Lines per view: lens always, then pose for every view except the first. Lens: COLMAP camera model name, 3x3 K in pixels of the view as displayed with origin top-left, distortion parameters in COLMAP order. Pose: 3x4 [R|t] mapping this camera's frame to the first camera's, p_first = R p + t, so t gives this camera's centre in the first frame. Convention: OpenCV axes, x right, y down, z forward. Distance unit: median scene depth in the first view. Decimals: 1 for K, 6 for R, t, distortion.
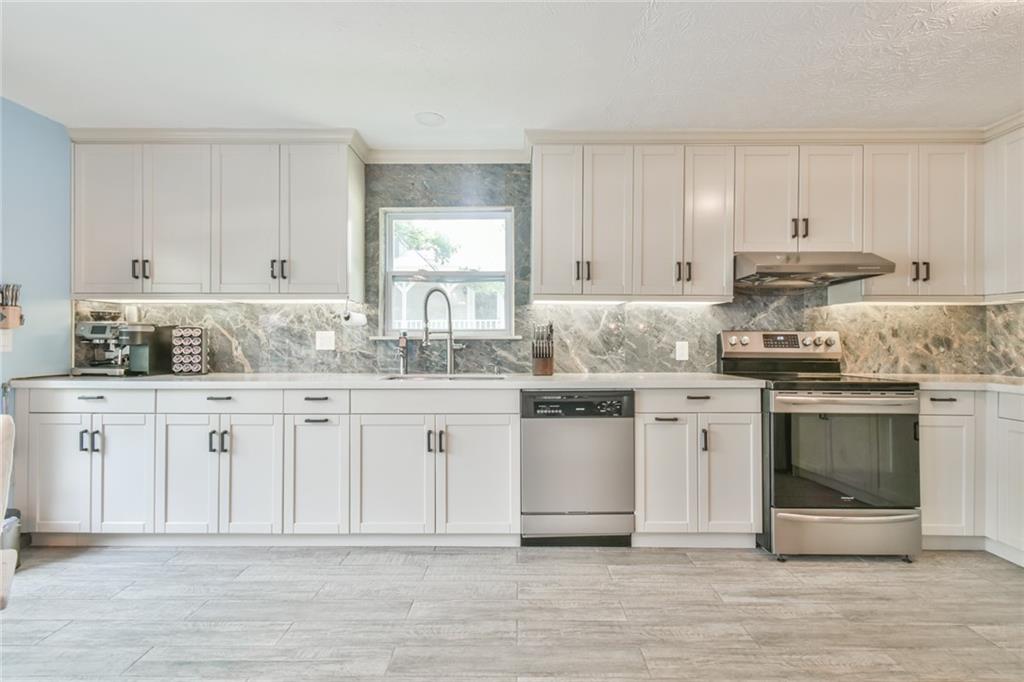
lens RADIAL K [[460.3, 0, 514.1], [0, 460.3, 339.6], [0, 0, 1]] dist [0.001522, -0.000928]
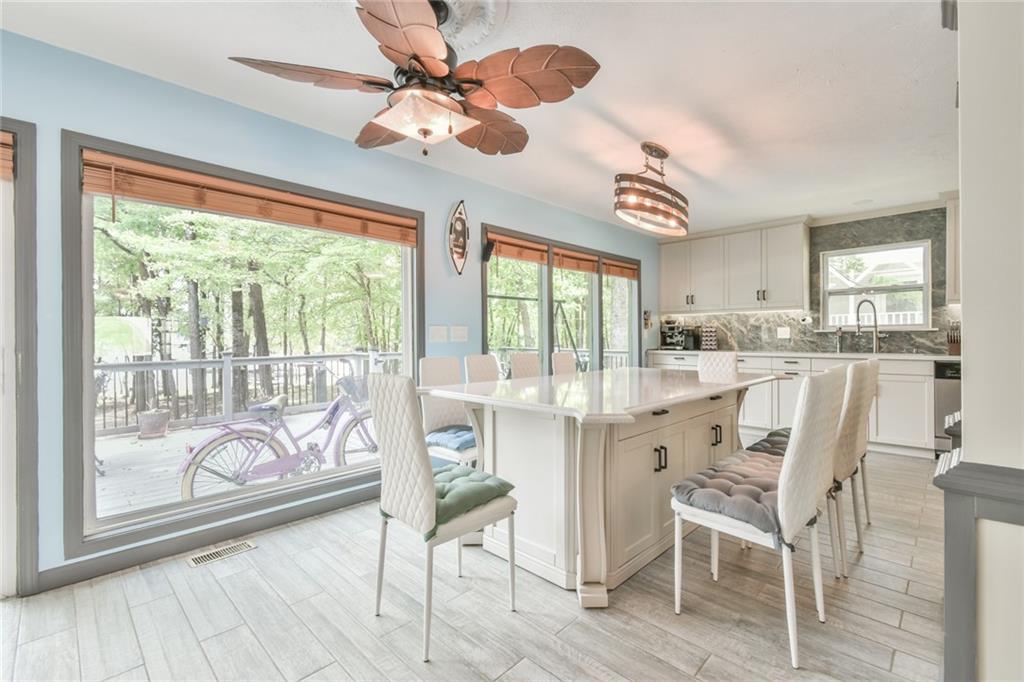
lens RADIAL K [[460.3, 0, 506.4], [0, 460.3, 337.1], [0, 0, 1]] dist [0.001522, -0.000928]
pose [[0.718881, -0.003994, -0.695121, 0.047190], [0.003183, 0.999992, -0.002455, 0.018917], [0.695126, -0.000448, 0.718888, -0.987030]]
